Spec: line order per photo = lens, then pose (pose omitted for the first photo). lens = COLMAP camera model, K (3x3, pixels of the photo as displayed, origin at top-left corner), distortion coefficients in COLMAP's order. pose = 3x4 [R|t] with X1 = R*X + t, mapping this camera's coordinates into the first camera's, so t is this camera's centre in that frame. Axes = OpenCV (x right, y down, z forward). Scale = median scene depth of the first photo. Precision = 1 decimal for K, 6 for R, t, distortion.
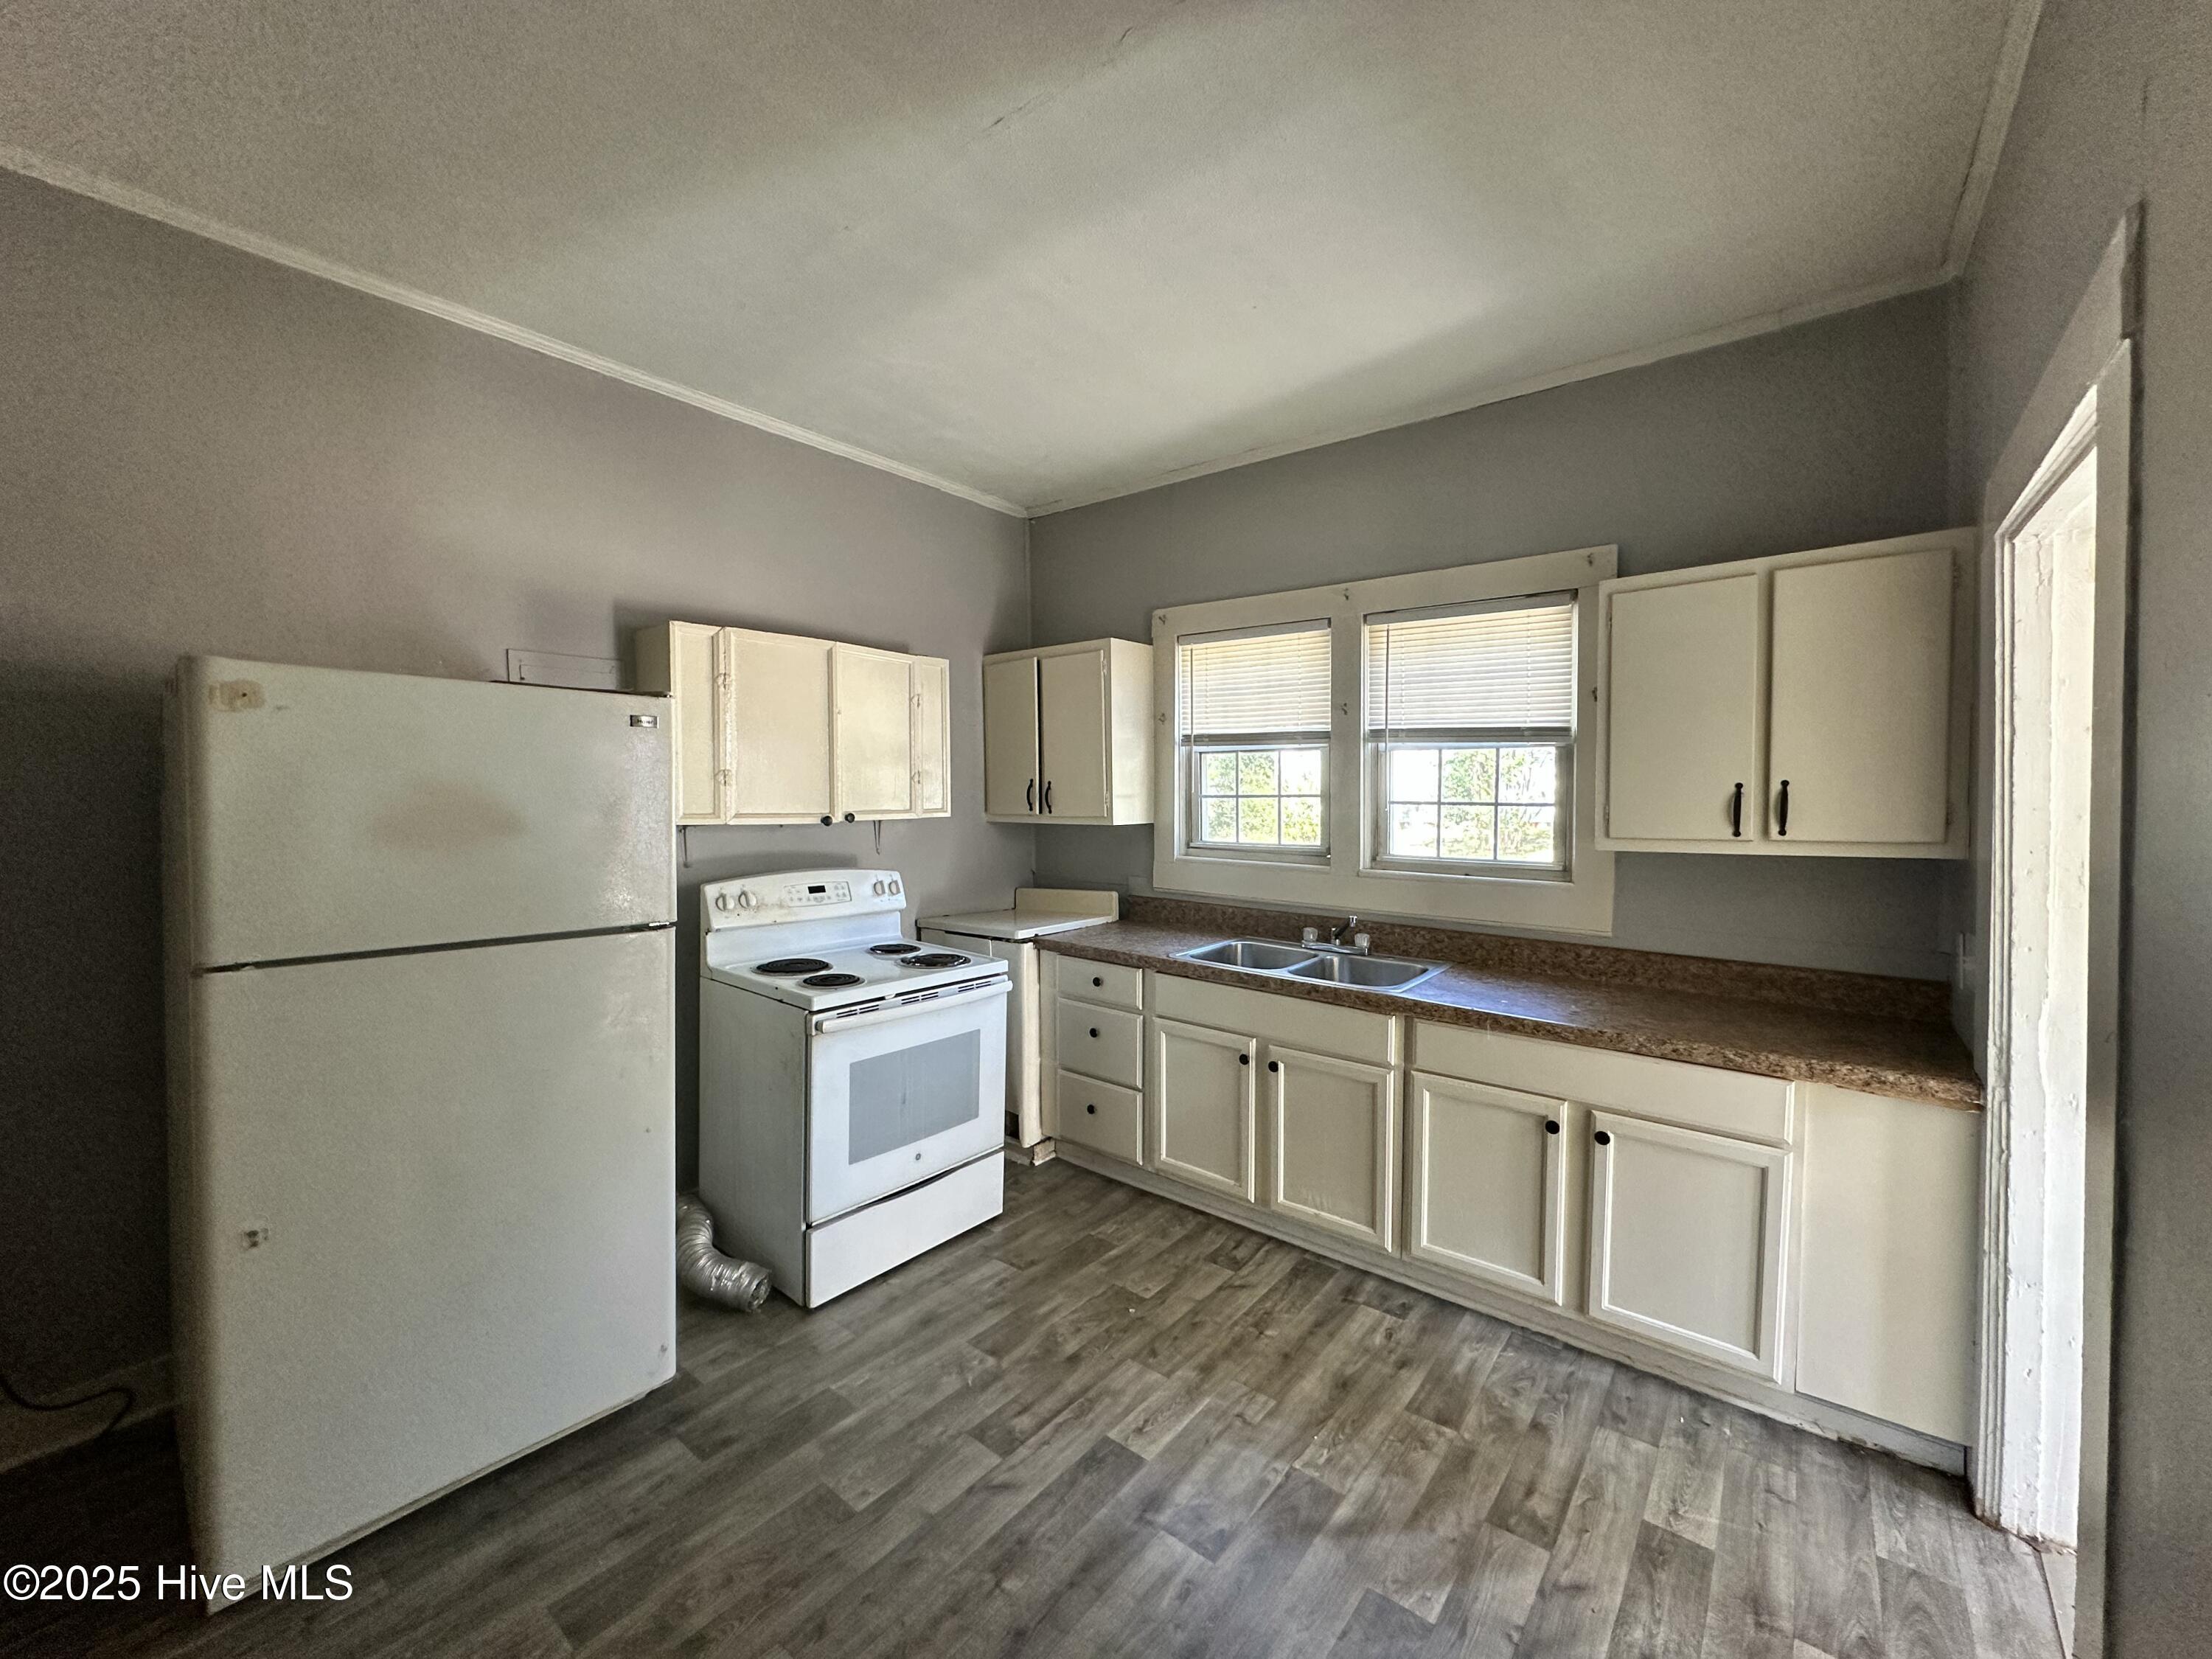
lens RADIAL K [[883.3, 0, 1107.3], [0, 883.3, 819.8], [0, 0, 1]] dist [-0.000445, -0.000089]
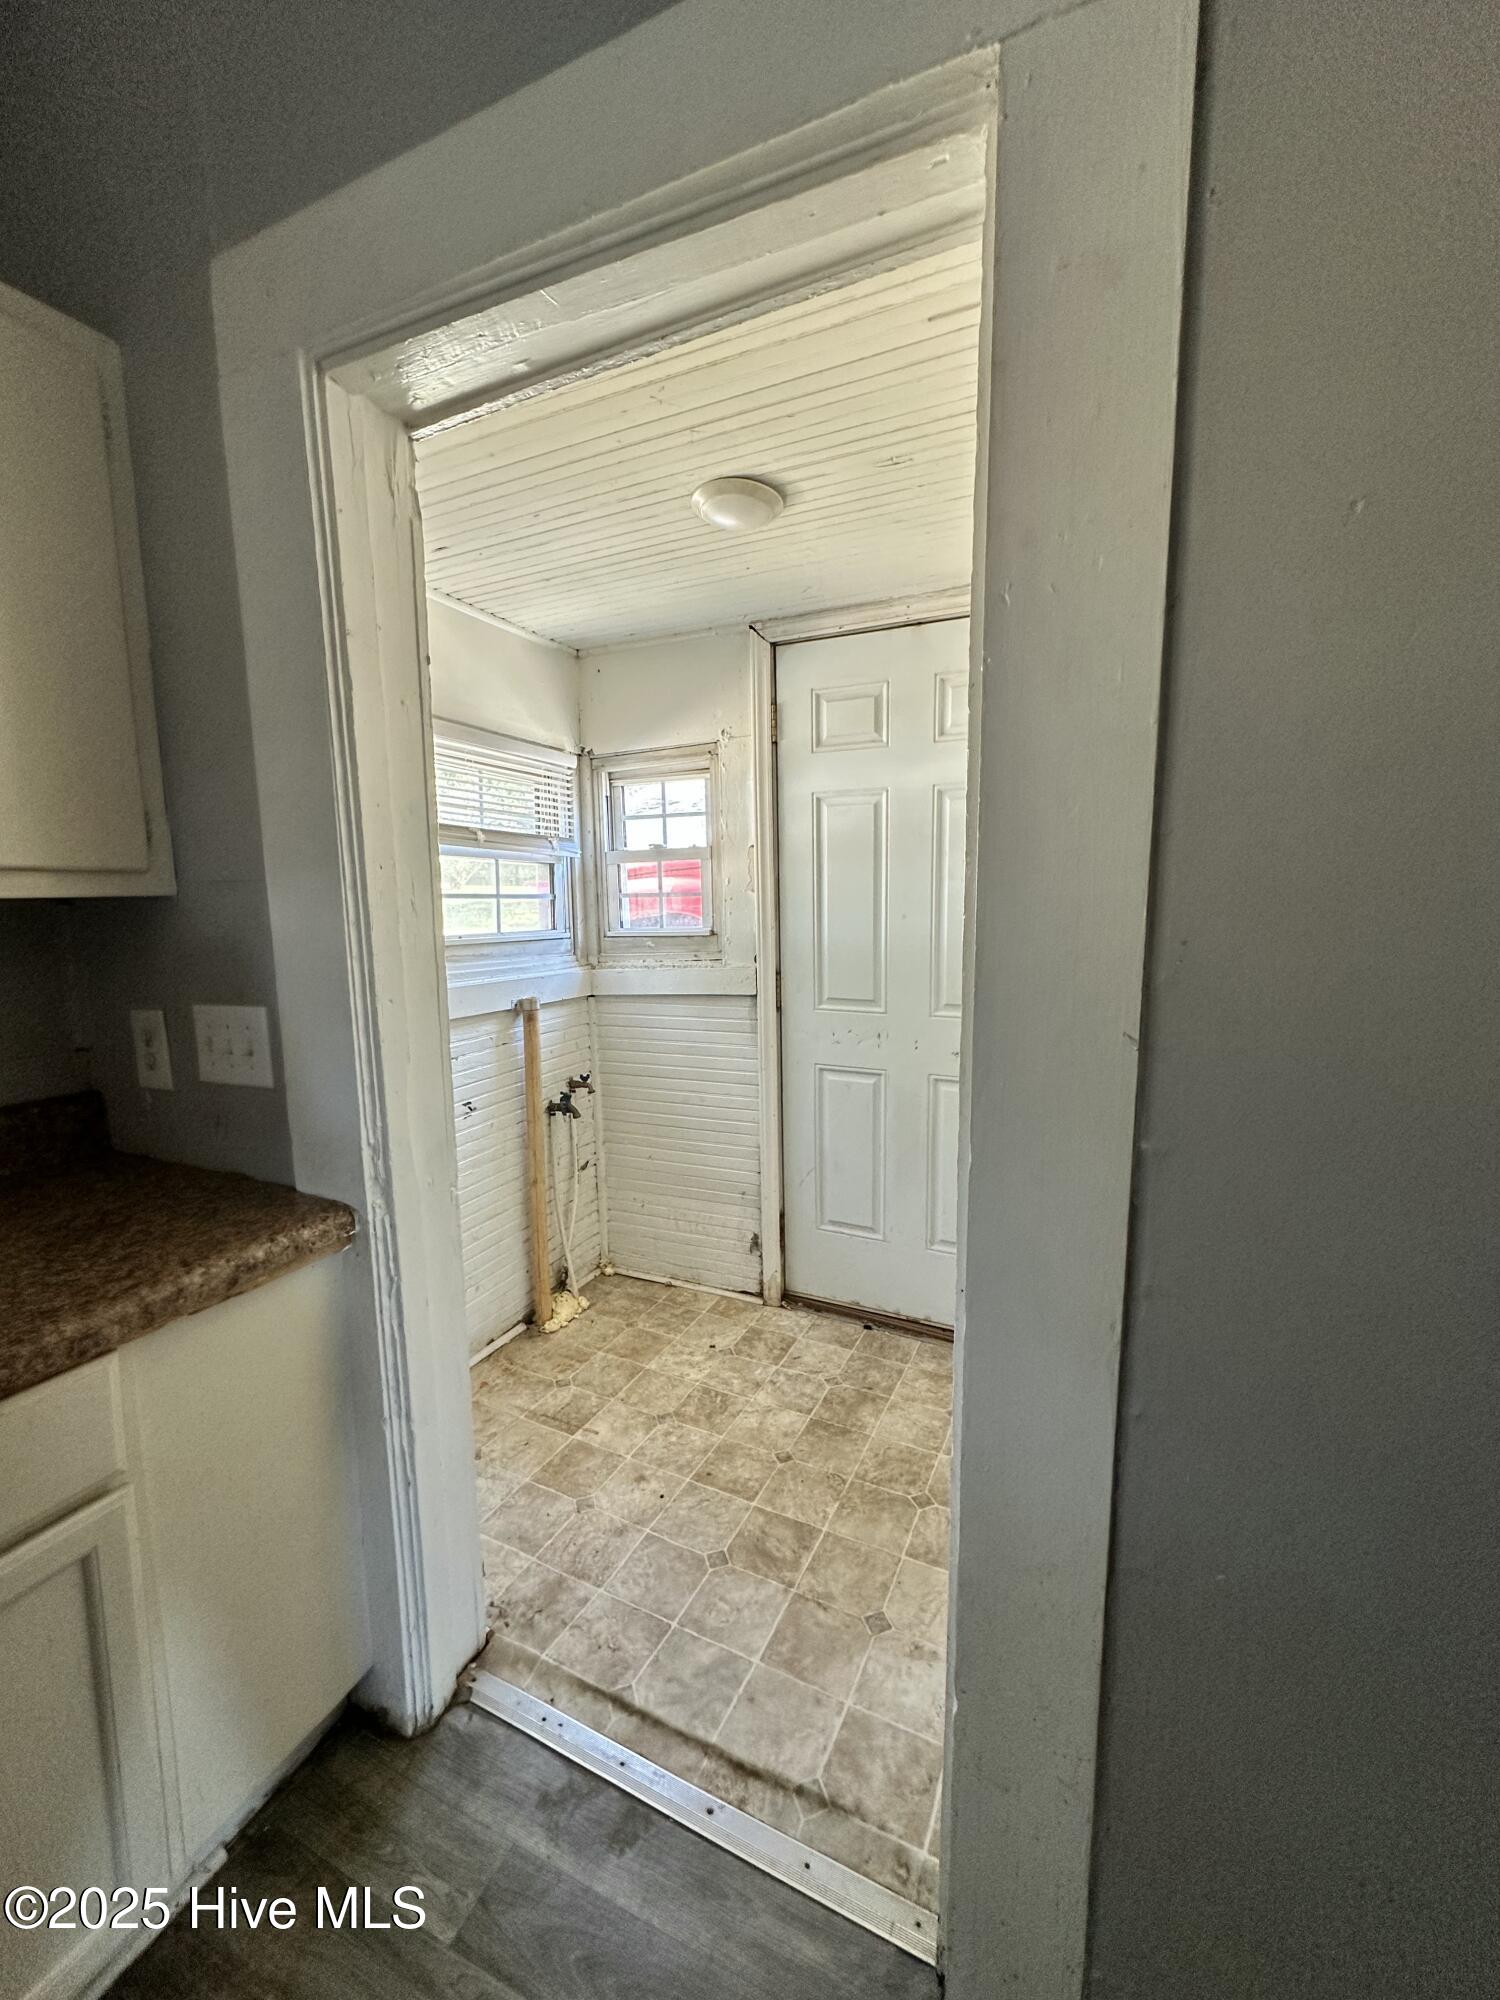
lens RADIAL K [[798.7, 0, 754.9], [0, 798.7, 1001.1], [0, 0, 1]] dist [-0.000445, -0.000089]
pose [[-0.251388, -0.129204, 0.959224, 0.300977], [0.026582, 0.989755, 0.140283, 0.053511], [-0.967521, 0.060764, -0.245377, 0.794147]]
